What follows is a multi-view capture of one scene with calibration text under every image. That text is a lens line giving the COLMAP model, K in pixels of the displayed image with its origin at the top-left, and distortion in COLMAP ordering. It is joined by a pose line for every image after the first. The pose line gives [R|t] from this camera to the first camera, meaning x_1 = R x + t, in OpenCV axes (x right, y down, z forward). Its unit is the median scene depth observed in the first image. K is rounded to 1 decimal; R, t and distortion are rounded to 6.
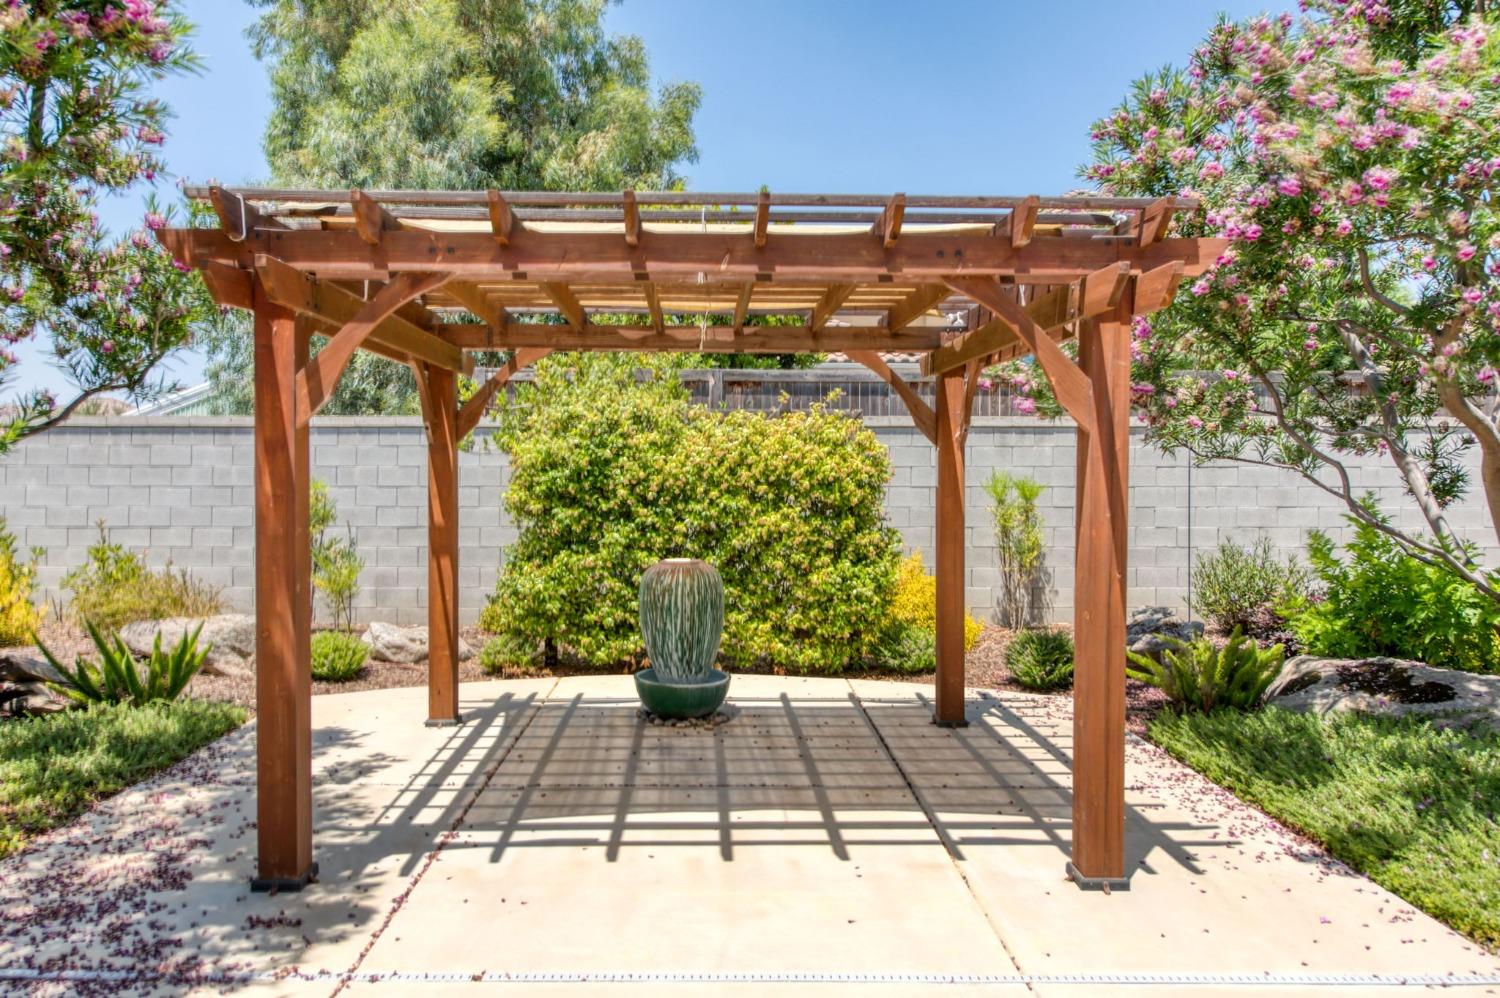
lens RADIAL K [[1012.7, 0, 749.0], [0, 1012.7, 491.8], [0, 0, 1]] dist [0.002962, 0.001408]
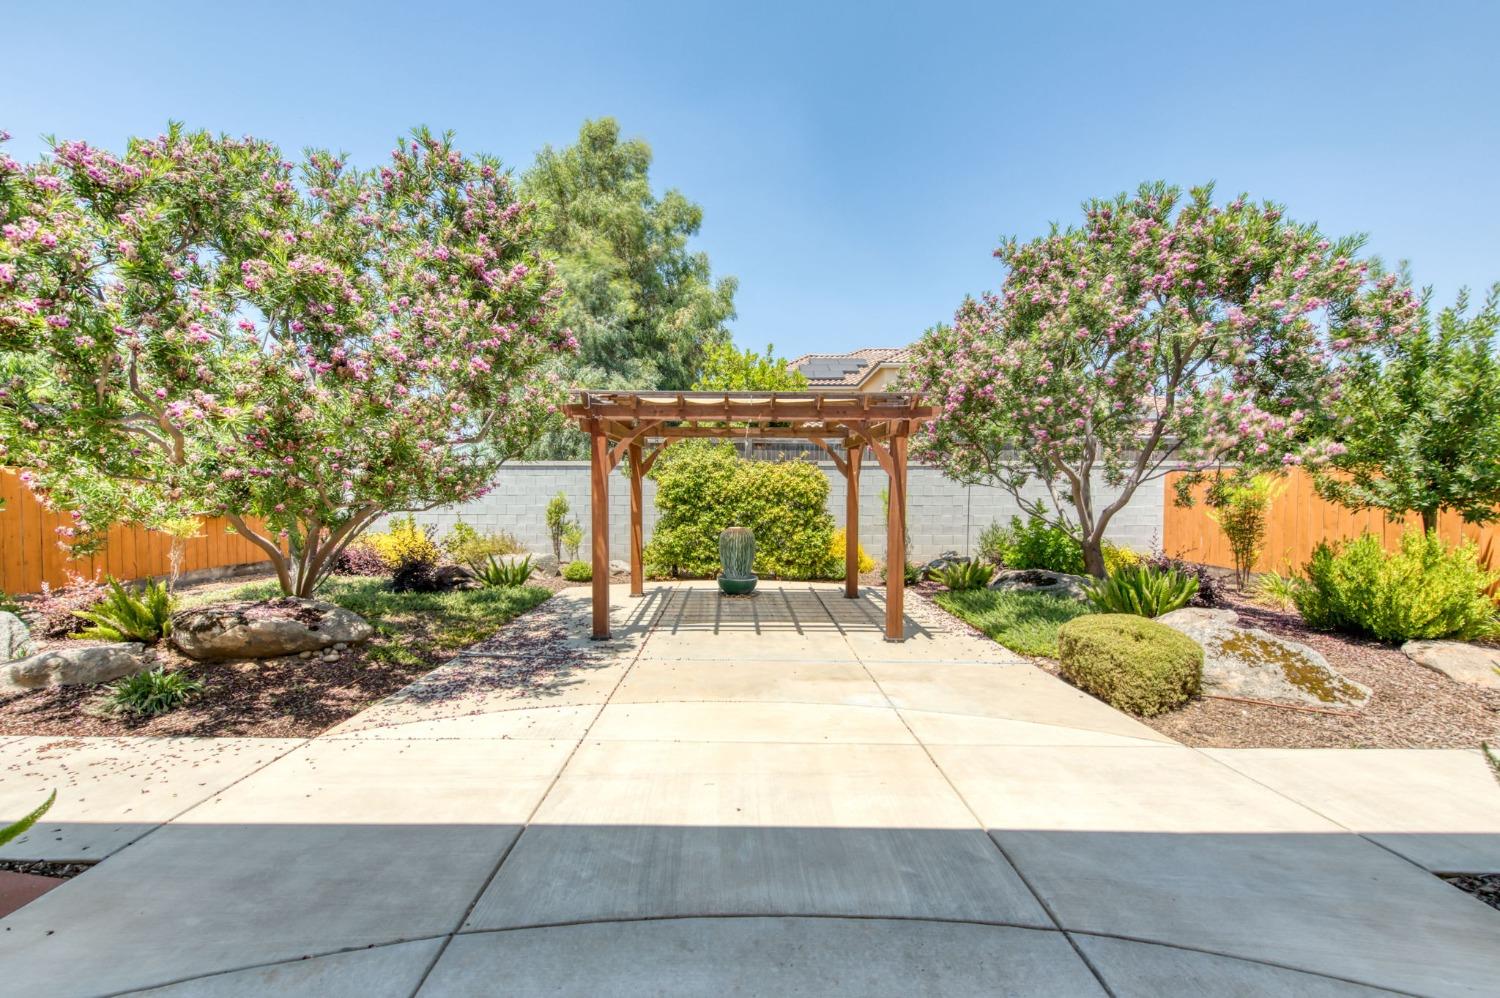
lens RADIAL K [[617.3, 0, 749.7], [0, 617.3, 523.1], [0, 0, 1]] dist [0.003806, -0.000163]
pose [[0.999783, 0.002358, -0.020701, -0.006770], [-0.001475, 0.999092, 0.042578, -0.002872], [0.020783, -0.042538, 0.998879, -0.352049]]
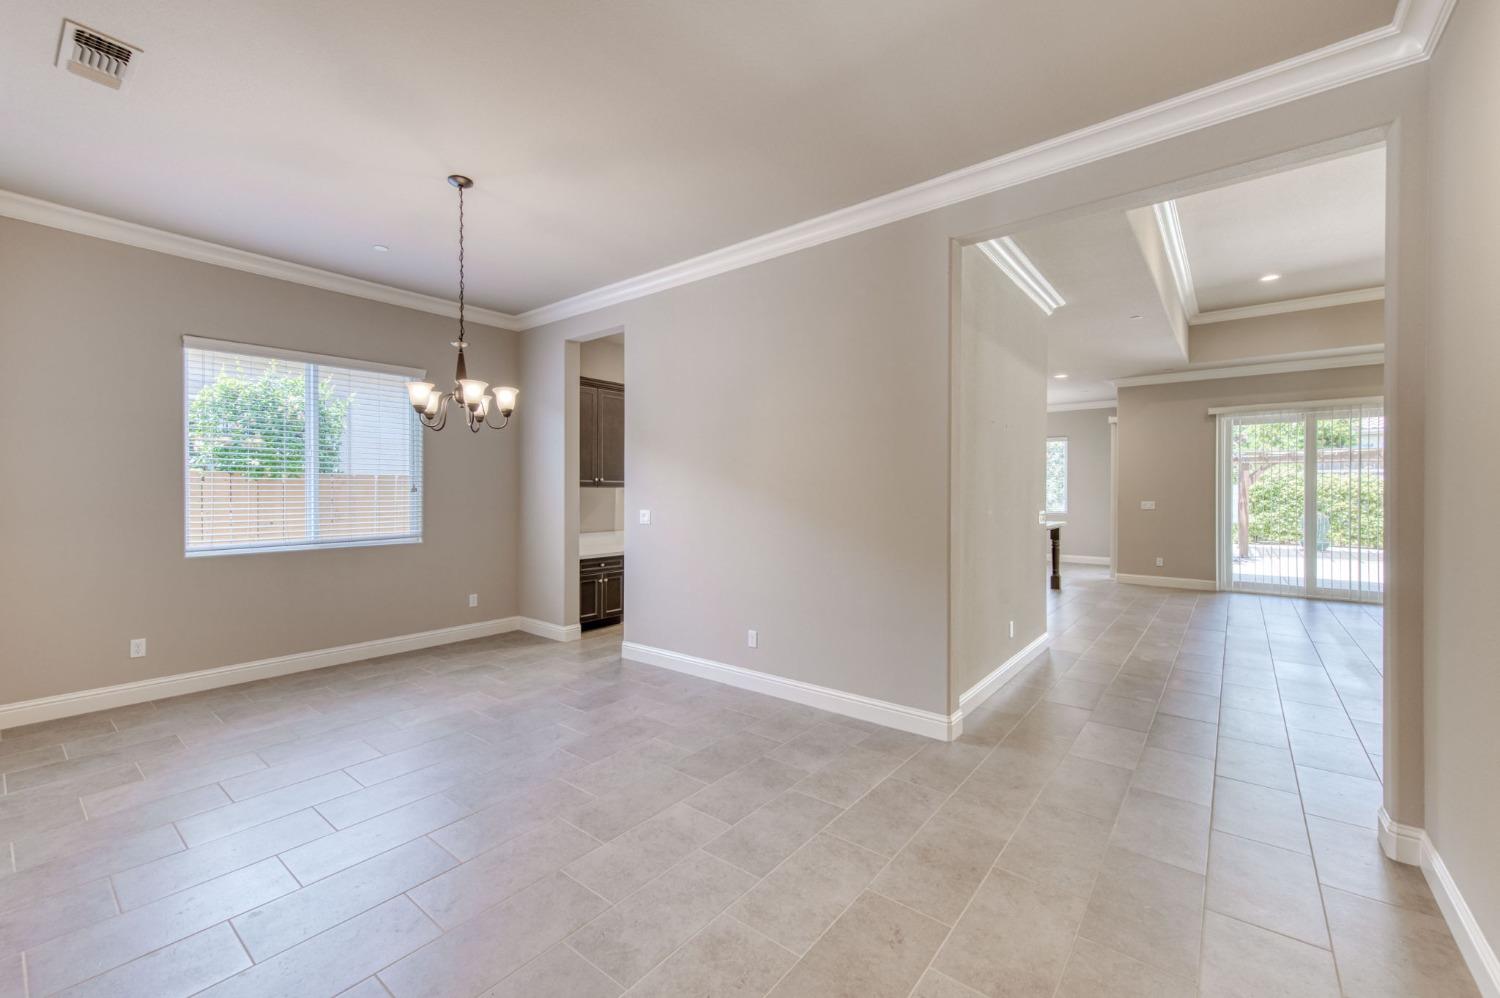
lens RADIAL K [[601.7, 0, 752.9], [0, 601.7, 496.5], [0, 0, 1]] dist [0.012980, 0.000345]
pose [[0.781883, 0.002816, -0.623419, -0.262370], [0.001265, 0.999981, 0.006103, -0.014722], [0.623424, -0.005560, 0.781864, -1.978462]]
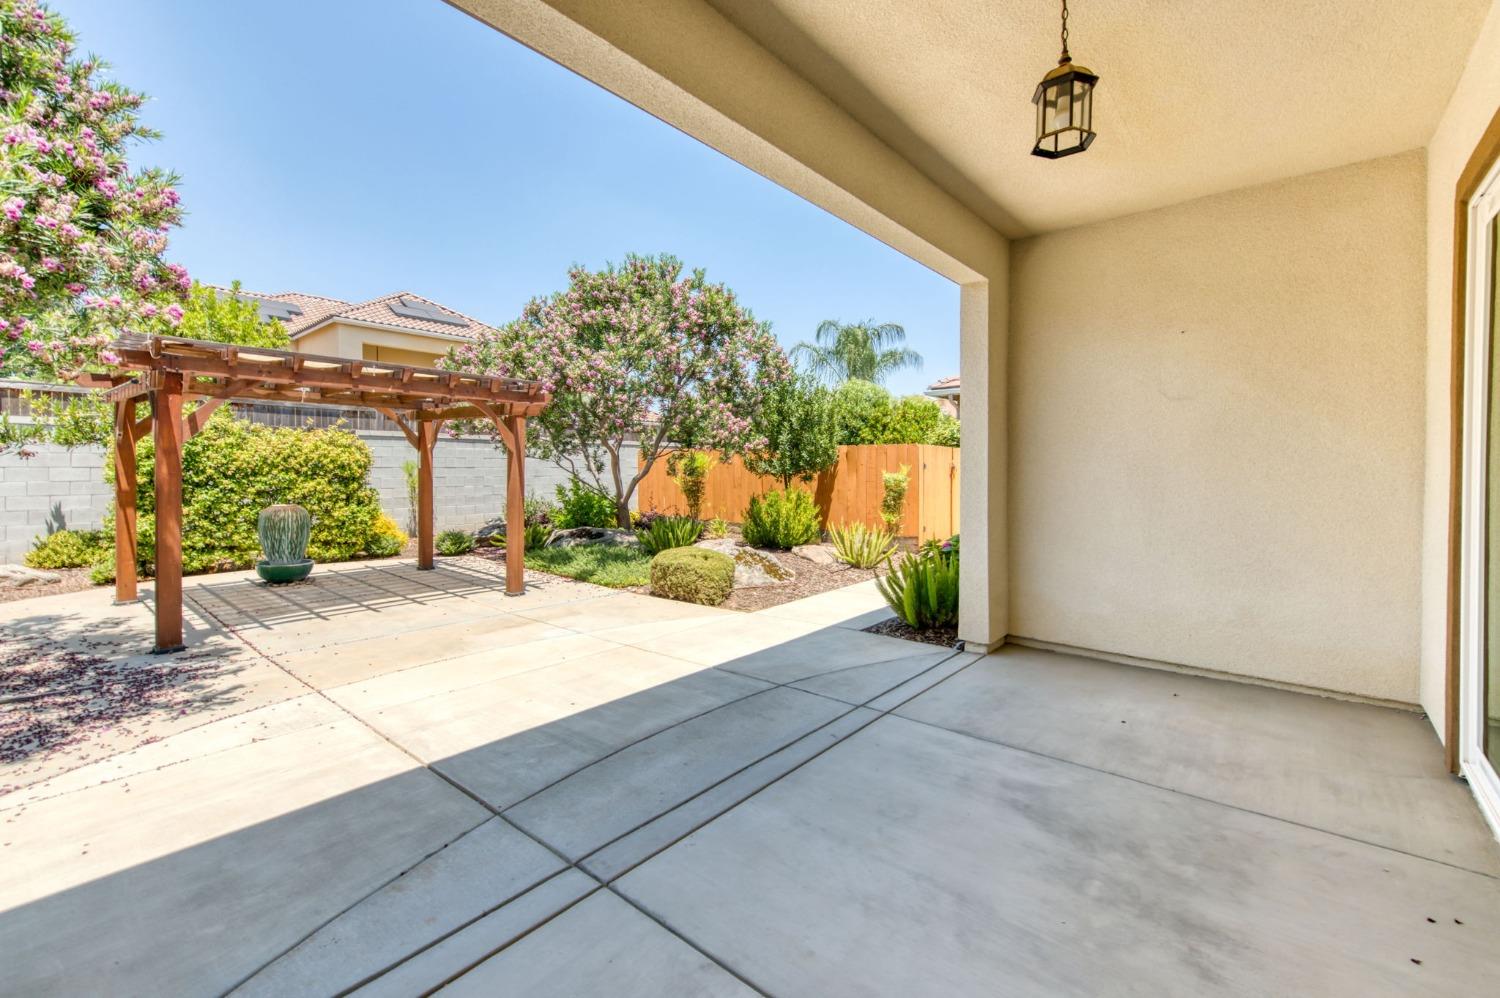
lens RADIAL K [[631.2, 0, 745.6], [0, 631.2, 481.1], [0, 0, 1]] dist [0.002469, -0.000038]
pose [[0.657348, -0.015547, 0.753427, -0.344190], [0.000419, 0.999795, 0.020265, -0.004046], [-0.753587, -0.013006, 0.657219, -0.432363]]
